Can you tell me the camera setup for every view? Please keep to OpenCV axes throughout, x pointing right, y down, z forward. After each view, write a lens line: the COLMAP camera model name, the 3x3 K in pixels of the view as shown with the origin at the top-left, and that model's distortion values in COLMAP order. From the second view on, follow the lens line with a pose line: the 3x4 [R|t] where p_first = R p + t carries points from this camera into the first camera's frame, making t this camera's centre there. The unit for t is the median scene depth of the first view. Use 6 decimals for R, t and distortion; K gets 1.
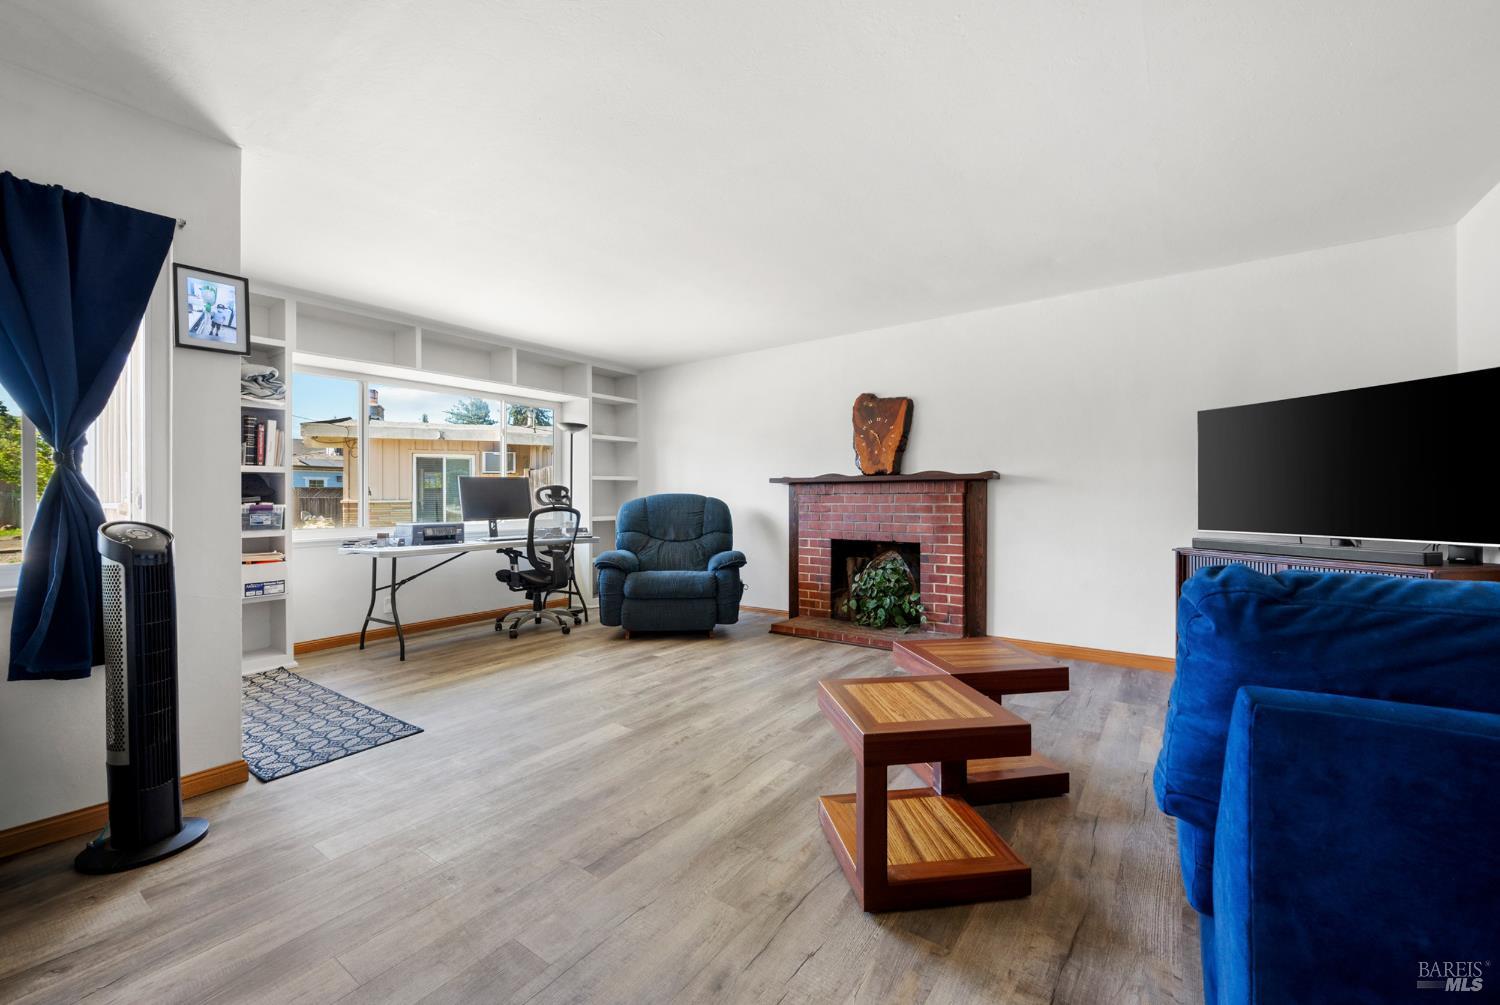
lens RADIAL K [[599.6, 0, 748.9], [0, 599.6, 495.5], [0, 0, 1]] dist [0.000568, 0.000064]
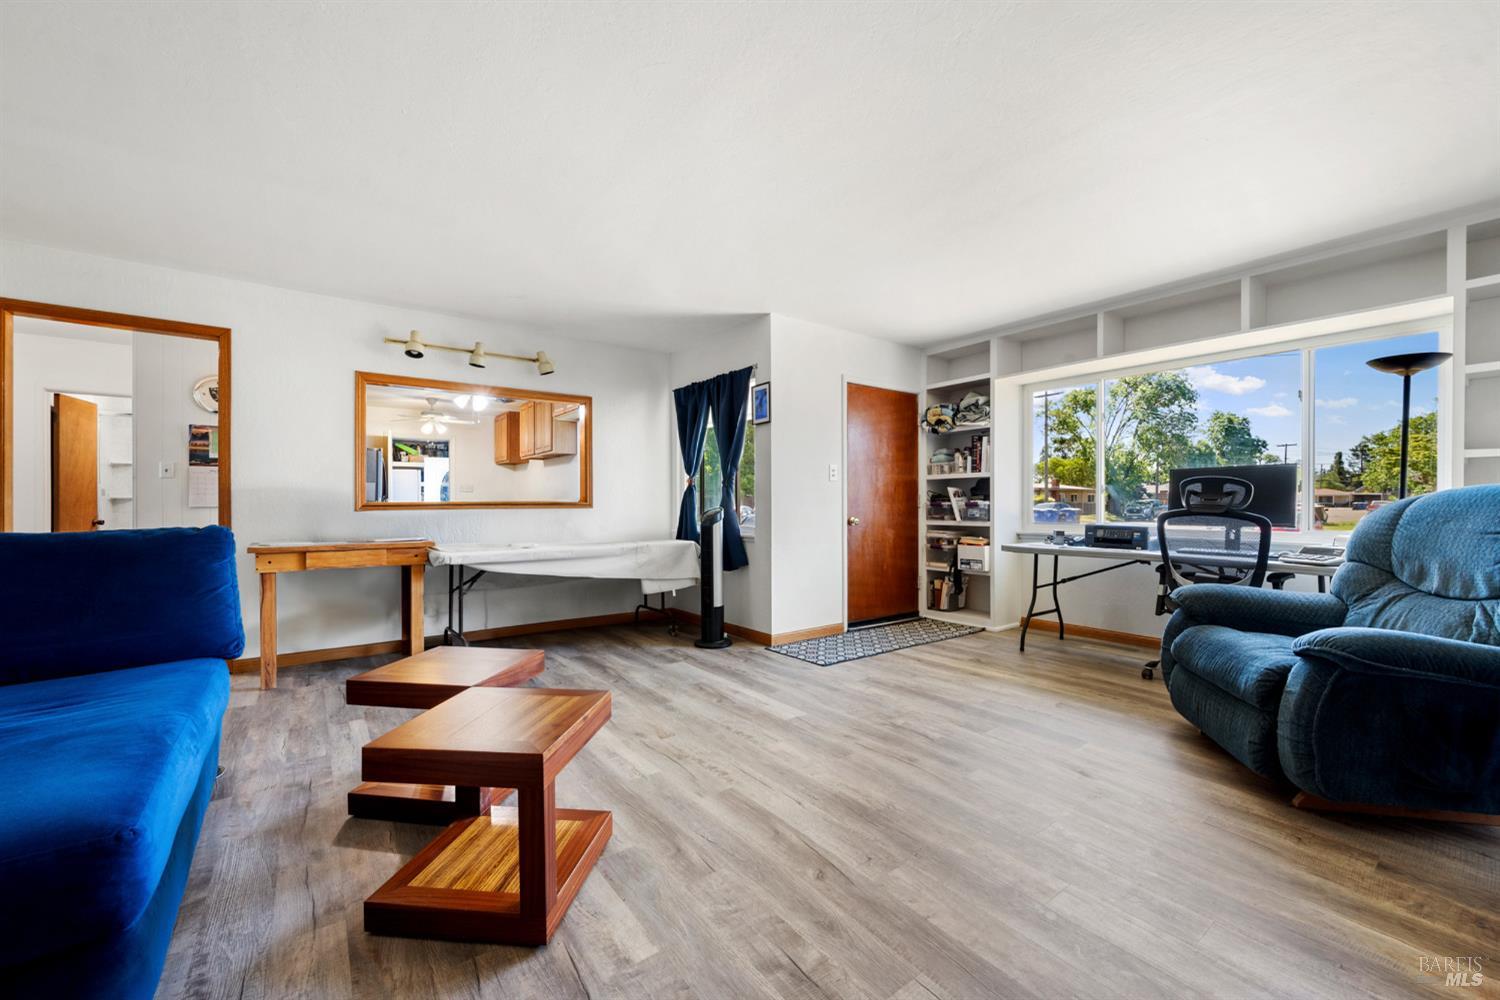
lens RADIAL K [[591.1, 0, 750.0], [0, 591.1, 500.0], [0, 0, 1]] dist [-0.001082, -0.000198]
pose [[-0.296097, 0.004518, -0.955147, 0.470721], [0.007116, 0.999971, 0.002524, 0.003766], [0.955131, -0.006050, -0.296121, 0.731162]]
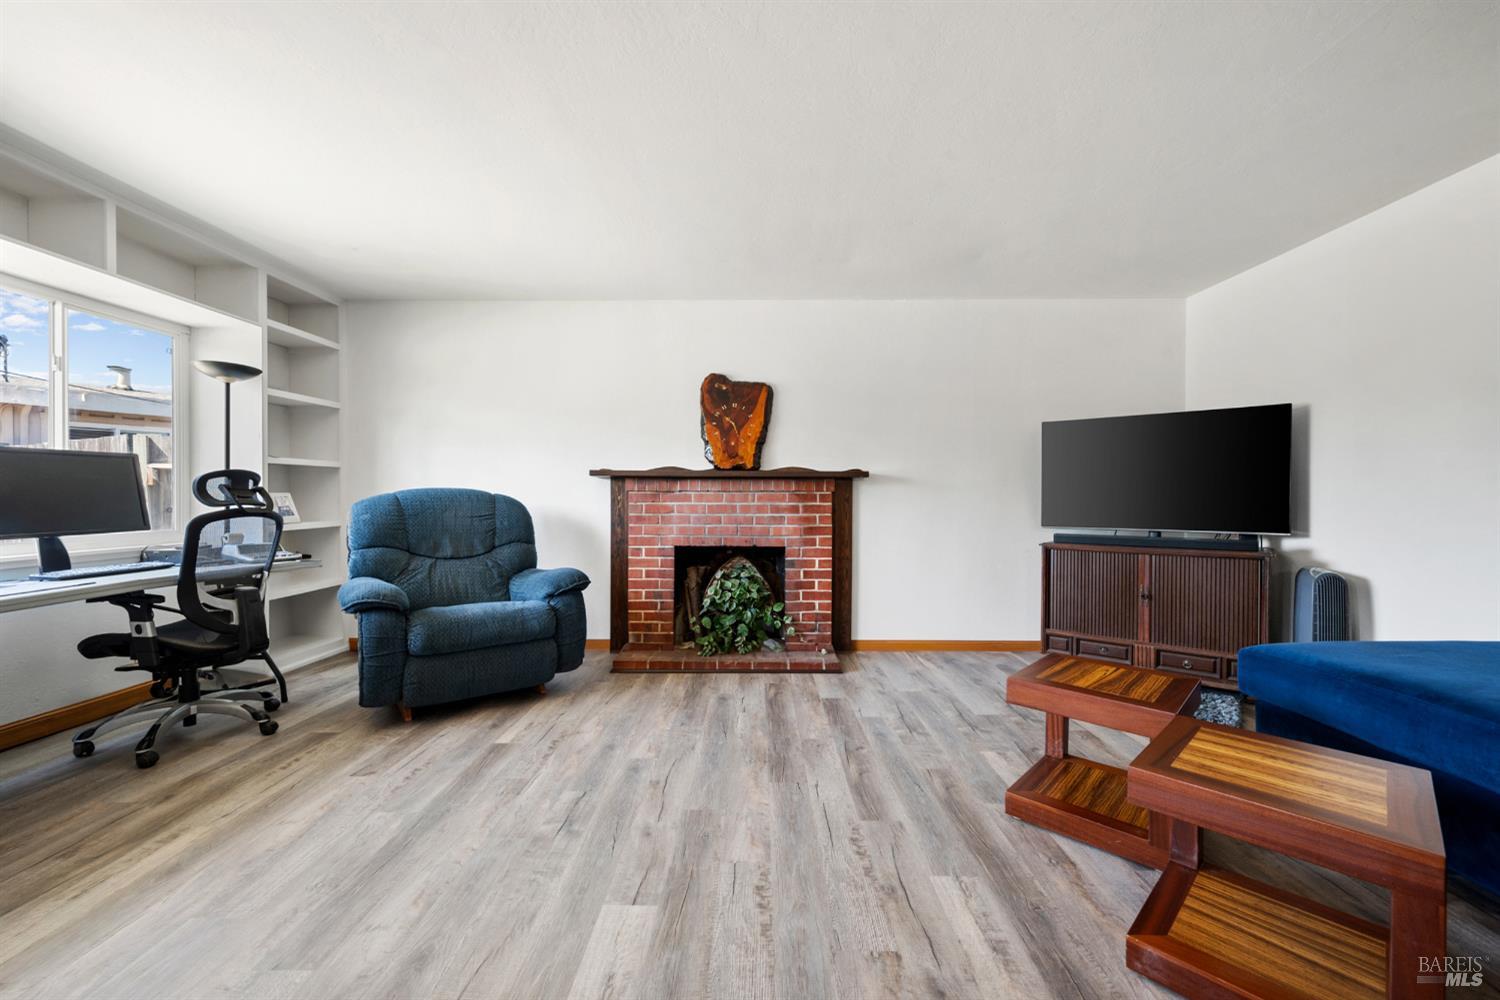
lens RADIAL K [[591.1, 0, 750.0], [0, 591.1, 500.0], [0, 0, 1]] dist [-0.001082, -0.000198]
pose [[0.817870, 0.003327, 0.575393, -0.258845], [-0.008619, 0.999942, 0.006470, 0.003583], [-0.575338, -0.010251, 0.817851, 0.294078]]
